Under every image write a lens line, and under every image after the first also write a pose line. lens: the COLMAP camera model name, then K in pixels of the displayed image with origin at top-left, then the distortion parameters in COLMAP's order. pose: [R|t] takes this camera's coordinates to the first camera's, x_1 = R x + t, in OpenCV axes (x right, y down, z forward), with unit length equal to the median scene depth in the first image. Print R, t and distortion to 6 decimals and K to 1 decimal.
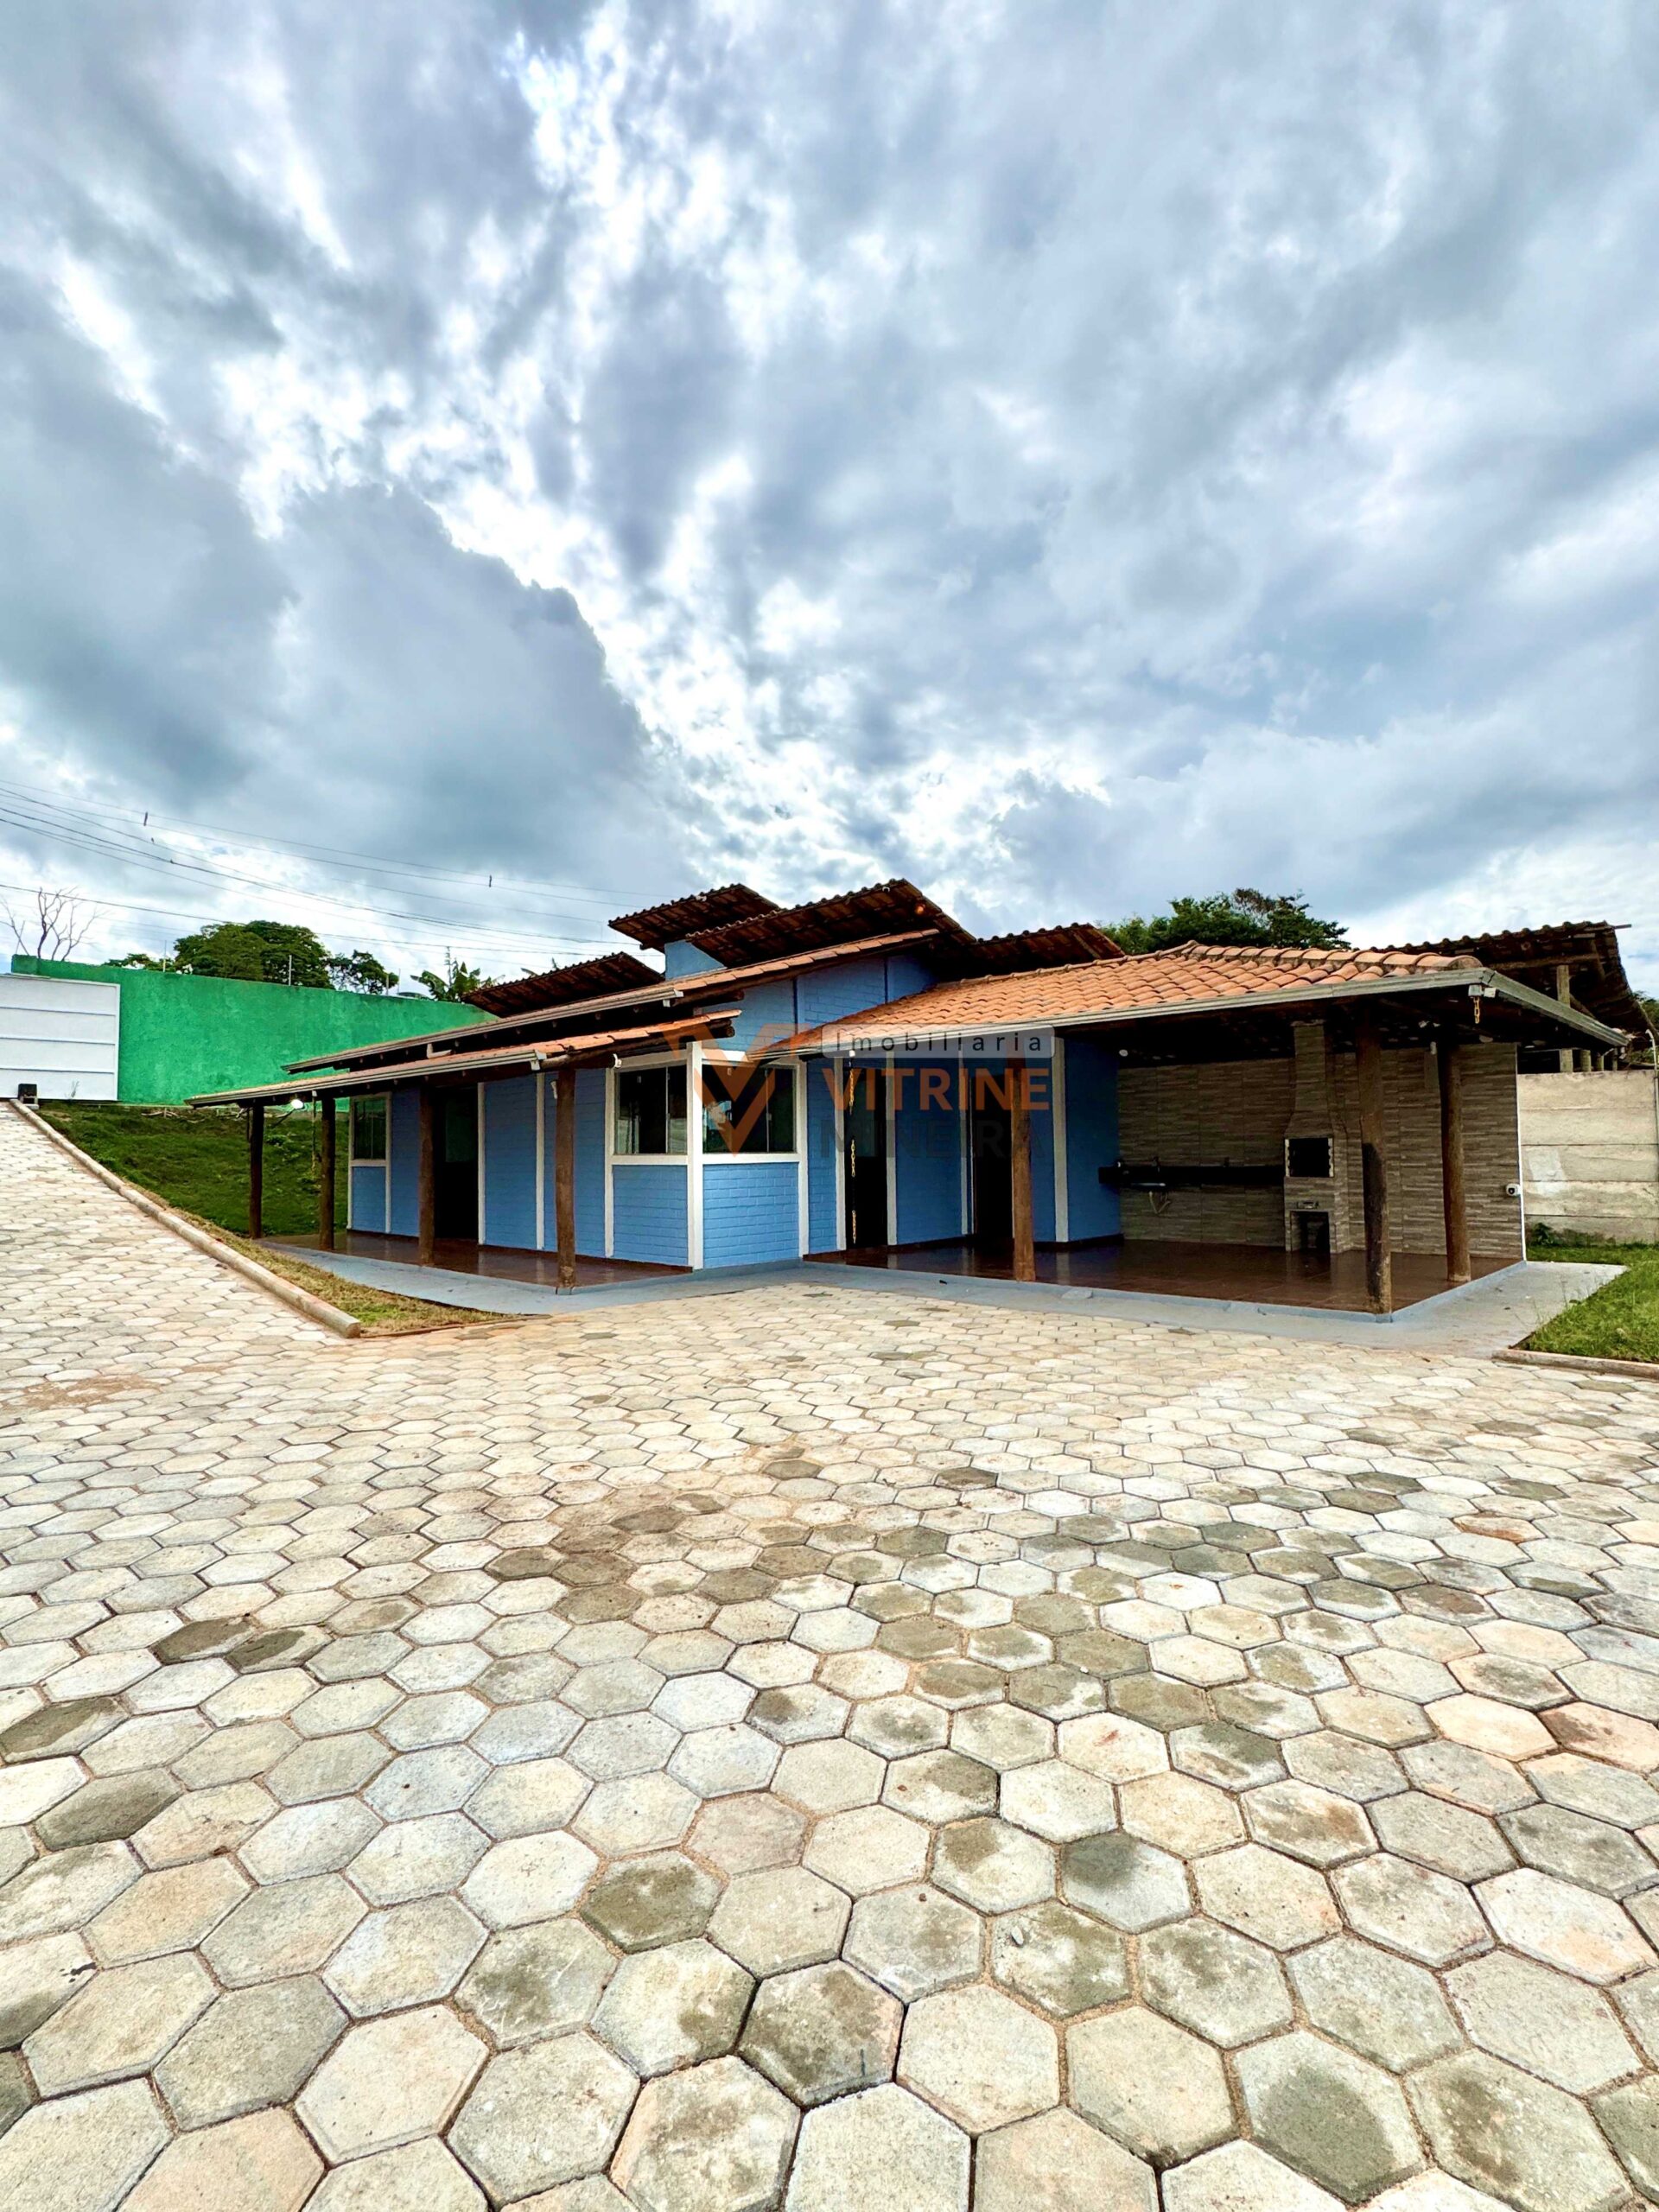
lens RADIAL K [[1024.0, 0, 813.9], [0, 1024.0, 1091.9], [0, 0, 1]] dist [-0.005466, 0.002566]
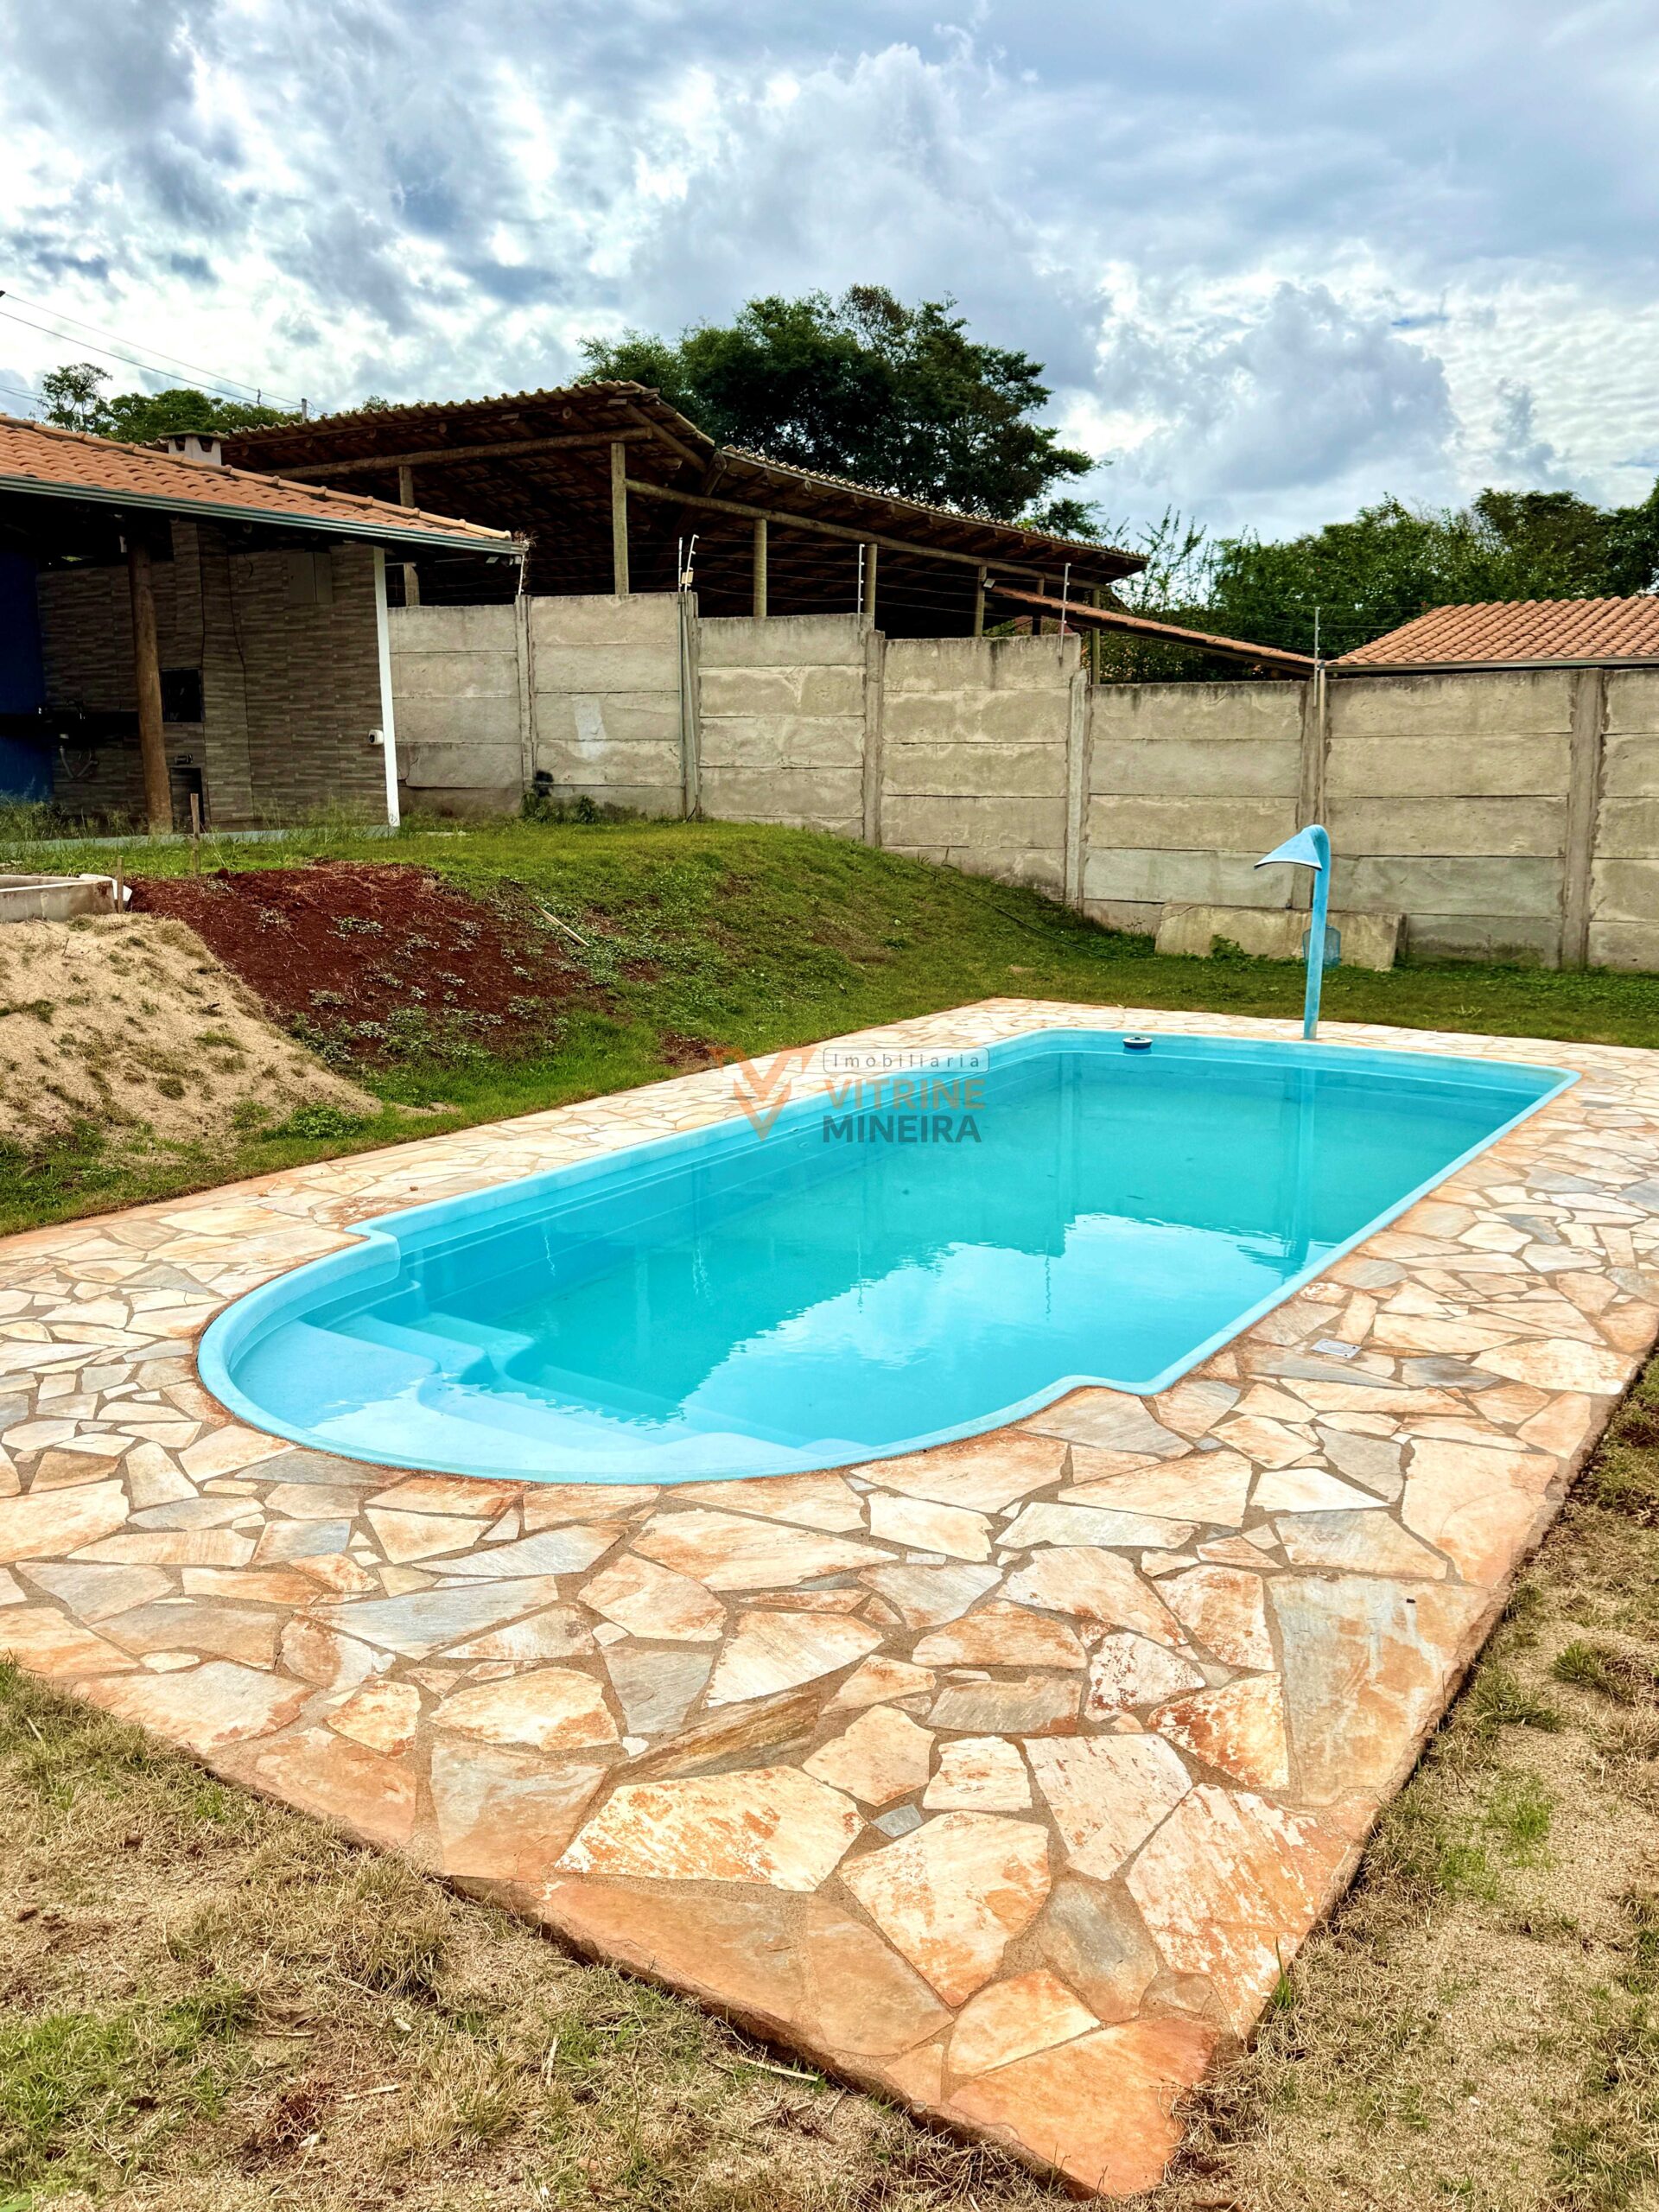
lens RADIAL K [[1773.1, 0, 832.3], [0, 1773.1, 1124.1], [0, 0, 1]] dist [0.088215, -0.083218]
pose [[0.980374, -0.032203, 0.194498, 0.735811], [-0.019216, 0.966262, 0.256843, 0.020104], [-0.196208, -0.255540, 0.946679, -0.475157]]
